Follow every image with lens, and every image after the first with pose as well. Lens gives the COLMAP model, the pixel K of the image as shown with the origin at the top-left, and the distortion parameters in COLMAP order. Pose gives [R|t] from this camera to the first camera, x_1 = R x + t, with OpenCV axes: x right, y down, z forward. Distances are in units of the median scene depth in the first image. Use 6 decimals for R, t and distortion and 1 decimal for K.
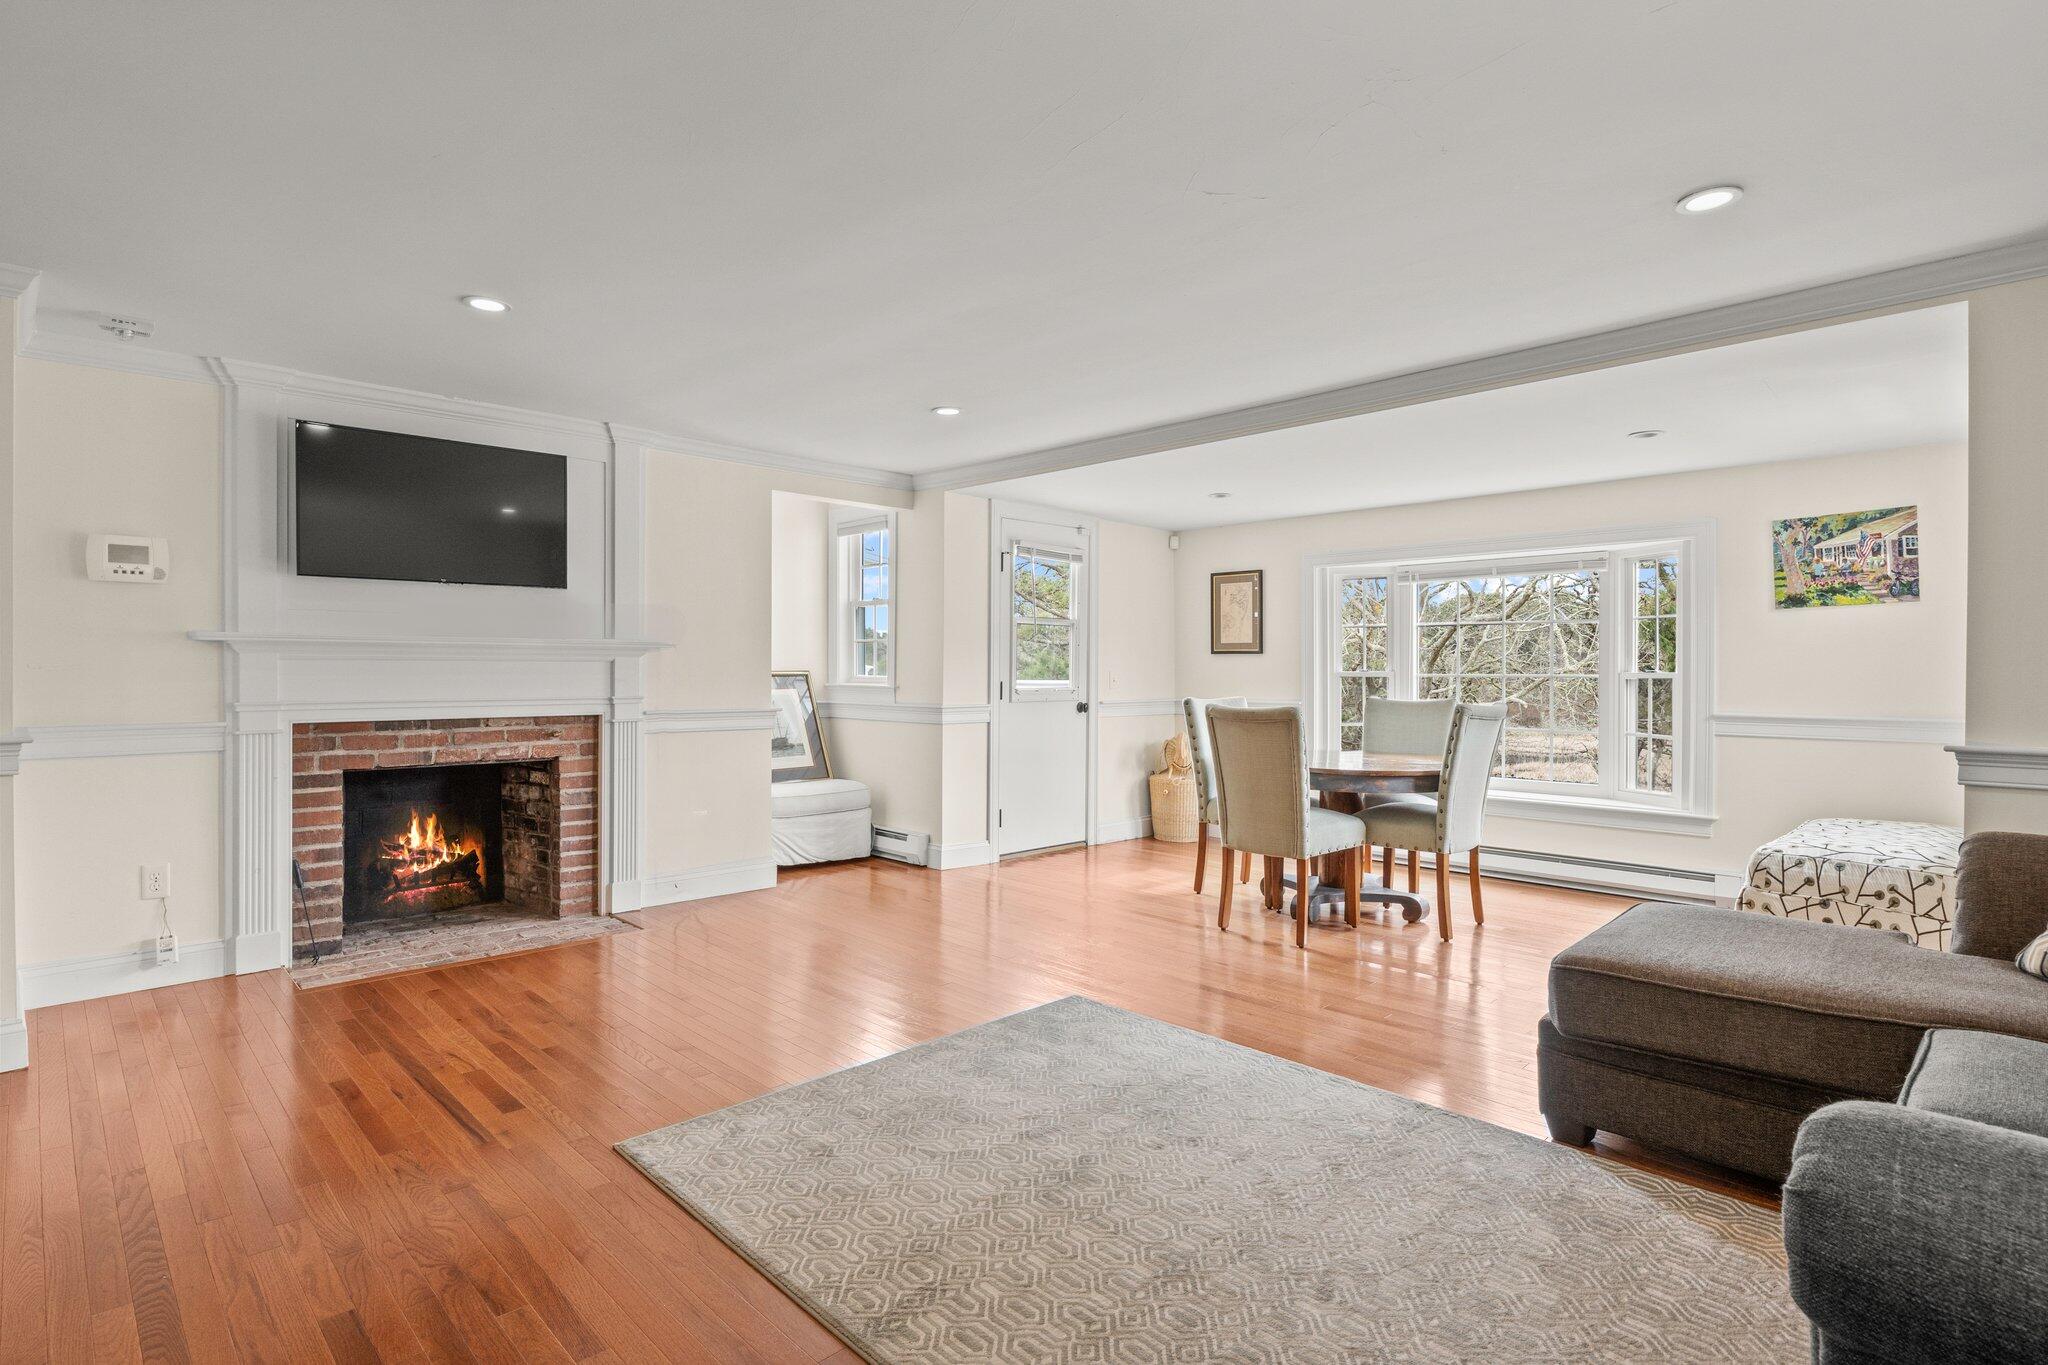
lens RADIAL K [[1037.7, 0, 1036.2], [0, 1037.7, 677.6], [0, 0, 1]] dist [-0.001676, -0.000658]
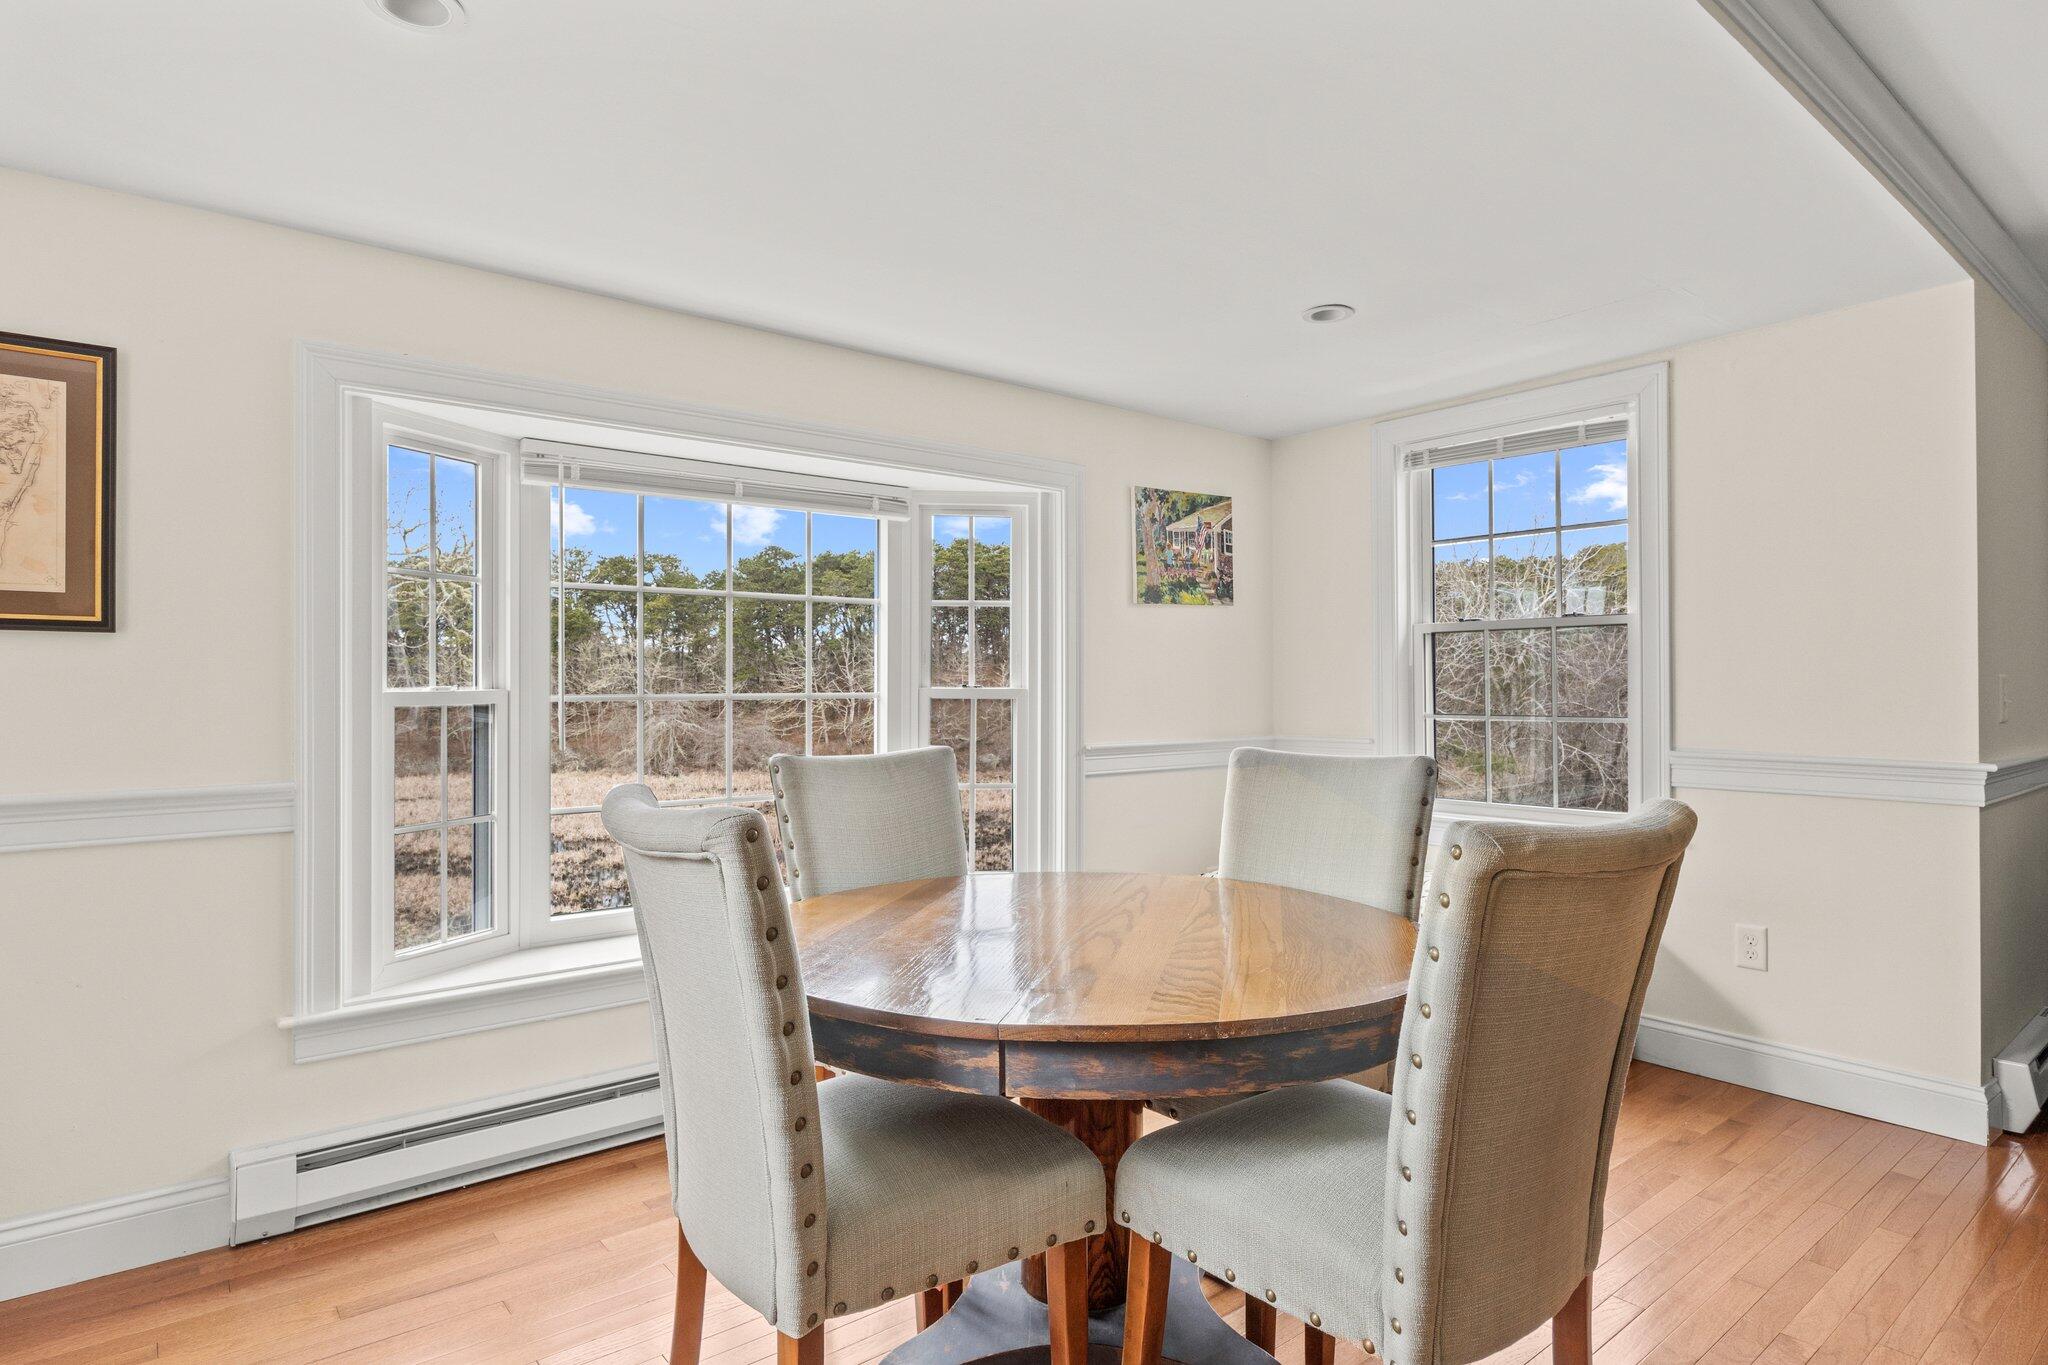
lens RADIAL K [[1099.1, 0, 1020.0], [0, 1099.1, 679.7], [0, 0, 1]] dist [-0.007673, -0.001053]
pose [[0.099164, 0.002633, 0.995068, -0.102496], [0.009606, 0.999947, -0.003603, -0.008627], [-0.995025, 0.009916, 0.099134, 1.091229]]
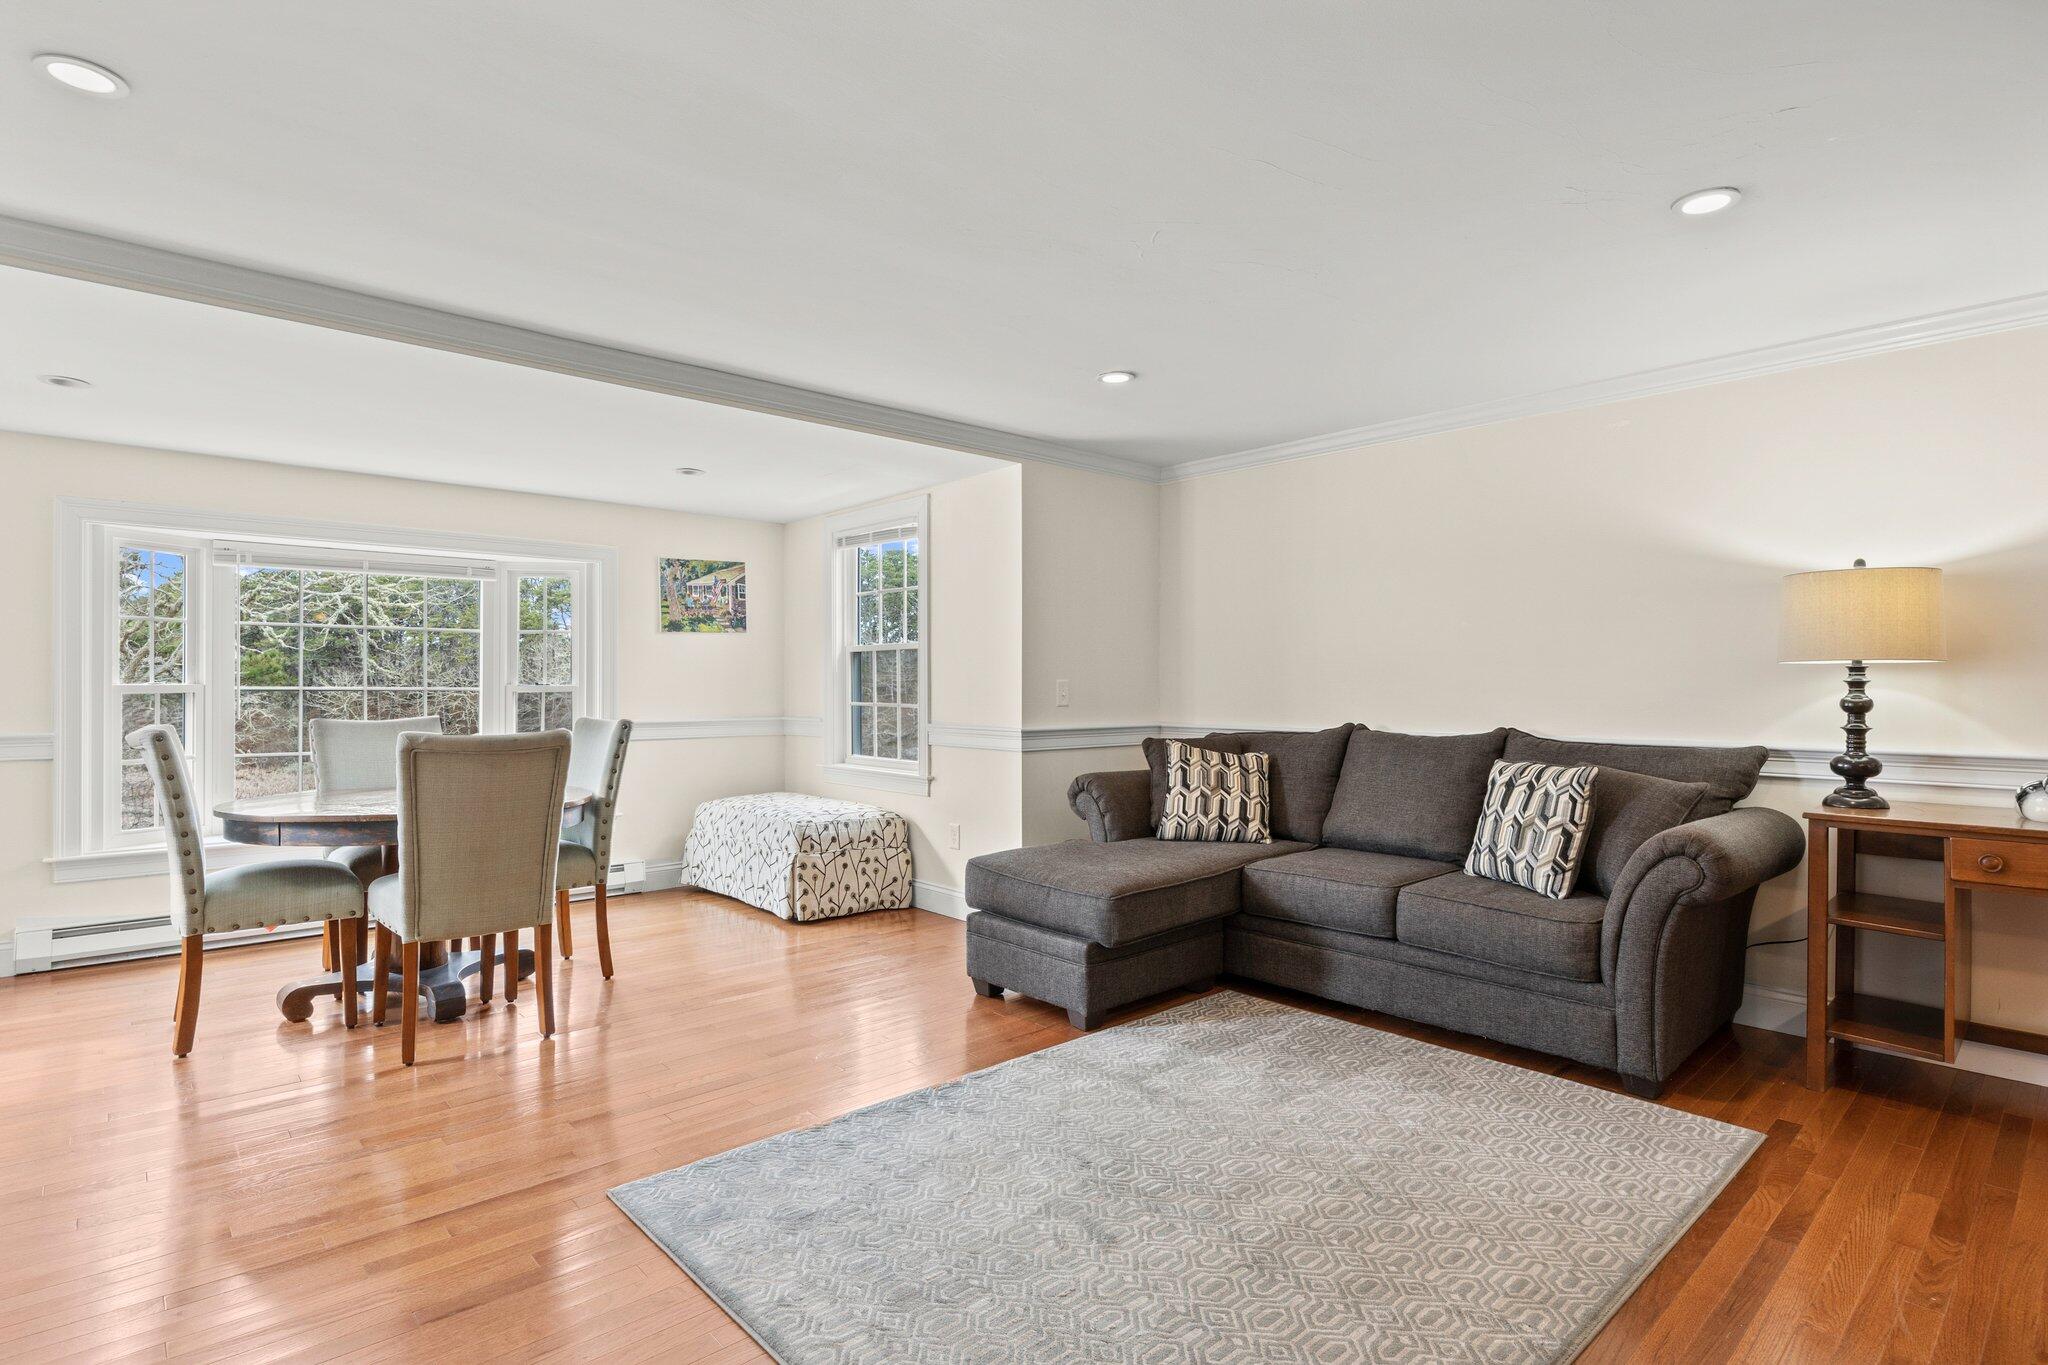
lens RADIAL K [[1017.7, 0, 999.9], [0, 1017.7, 679.0], [0, 0, 1]] dist [-0.007667, -0.000517]
pose [[0.057145, 0.003891, 0.998358, -0.473430], [0.004939, 0.999979, -0.004180, -0.004989], [-0.998354, 0.005170, 0.057124, 0.589114]]
